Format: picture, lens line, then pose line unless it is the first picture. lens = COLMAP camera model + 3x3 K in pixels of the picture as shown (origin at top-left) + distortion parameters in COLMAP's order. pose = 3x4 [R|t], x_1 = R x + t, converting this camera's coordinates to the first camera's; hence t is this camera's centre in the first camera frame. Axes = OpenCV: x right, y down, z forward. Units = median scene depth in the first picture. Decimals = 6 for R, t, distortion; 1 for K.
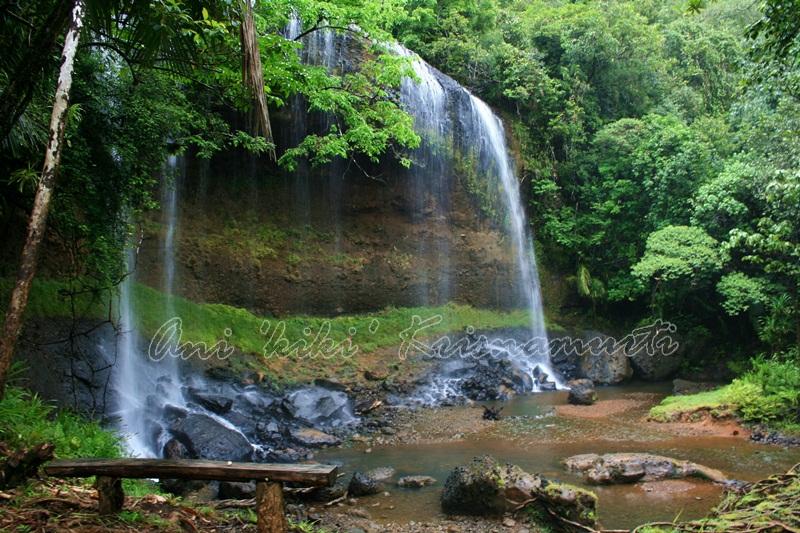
lens RADIAL K [[665.5, 0, 400.0], [0, 665.5, 266.5], [0, 0, 1]] dist [-0.165012, 0.128244]
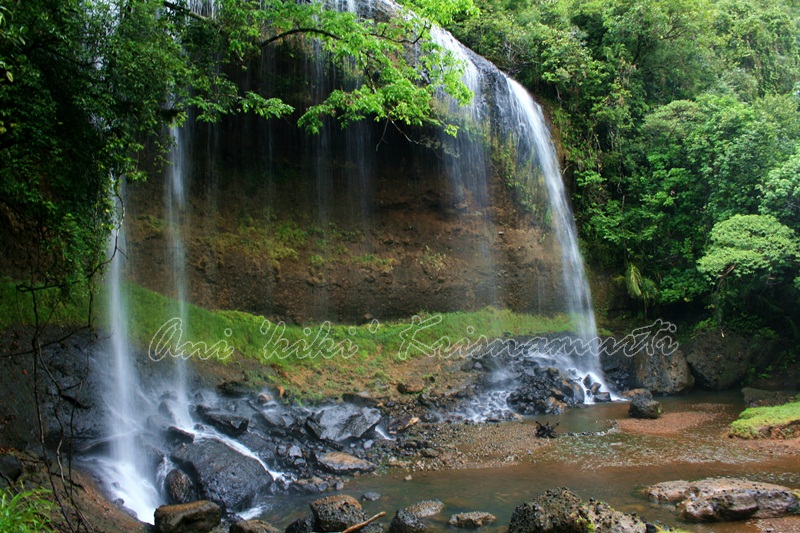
lens RADIAL K [[665.5, 0, 400.0], [0, 665.5, 266.5], [0, 0, 1]] dist [-0.165012, 0.128244]
pose [[0.999361, -0.016775, -0.031551, -0.018219], [0.016268, 0.999736, -0.016257, 0.013669], [0.031815, 0.015733, 0.999370, 0.099098]]
